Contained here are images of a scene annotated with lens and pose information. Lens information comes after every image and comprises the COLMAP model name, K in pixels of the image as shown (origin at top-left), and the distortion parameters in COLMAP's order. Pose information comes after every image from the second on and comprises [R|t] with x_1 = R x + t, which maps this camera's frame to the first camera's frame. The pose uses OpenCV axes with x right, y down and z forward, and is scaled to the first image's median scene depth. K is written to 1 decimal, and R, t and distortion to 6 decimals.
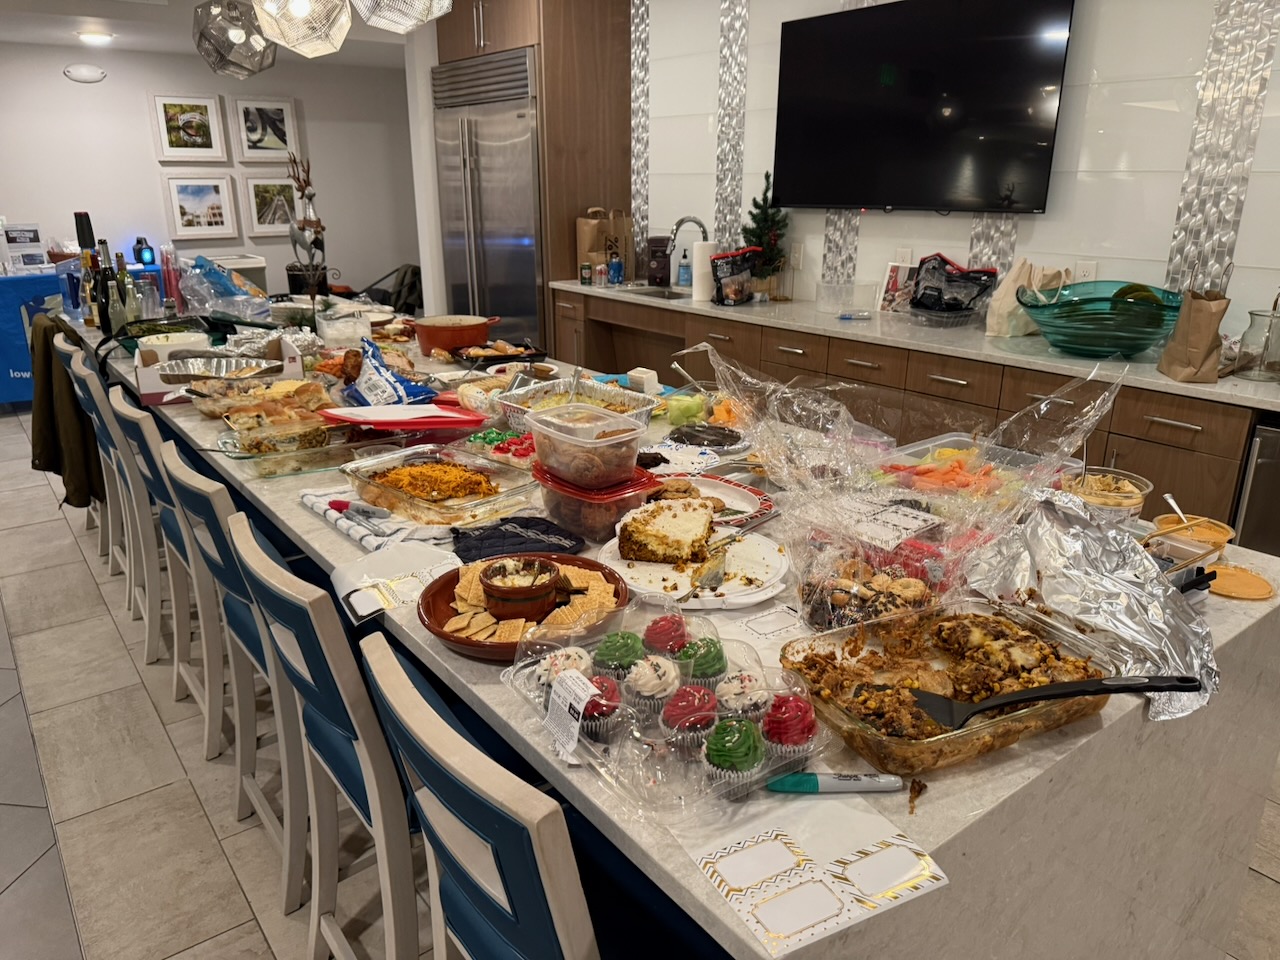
lens RADIAL K [[914.2, 0, 644.6], [0, 914.2, 484.8], [0, 0, 1]] dist [0.018827, -0.023017]
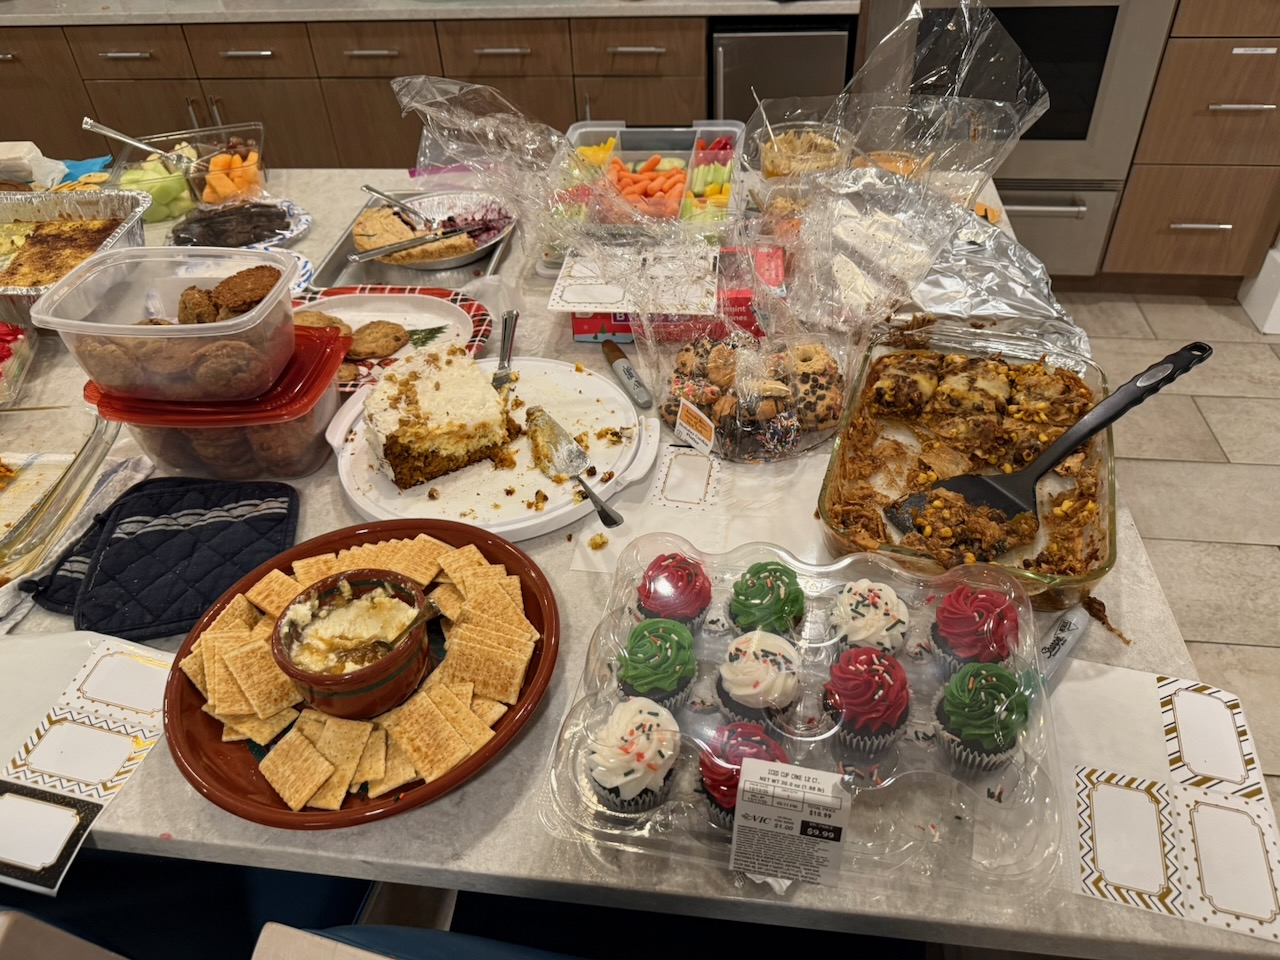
lens RADIAL K [[914.2, 0, 636.3], [0, 914.2, 482.5], [0, 0, 1]] dist [0.018827, -0.023017]
pose [[0.705480, -0.466238, 0.533779, -0.242948], [0.263318, 0.871667, 0.413353, -0.134454], [-0.657999, -0.151058, 0.737712, 0.478746]]
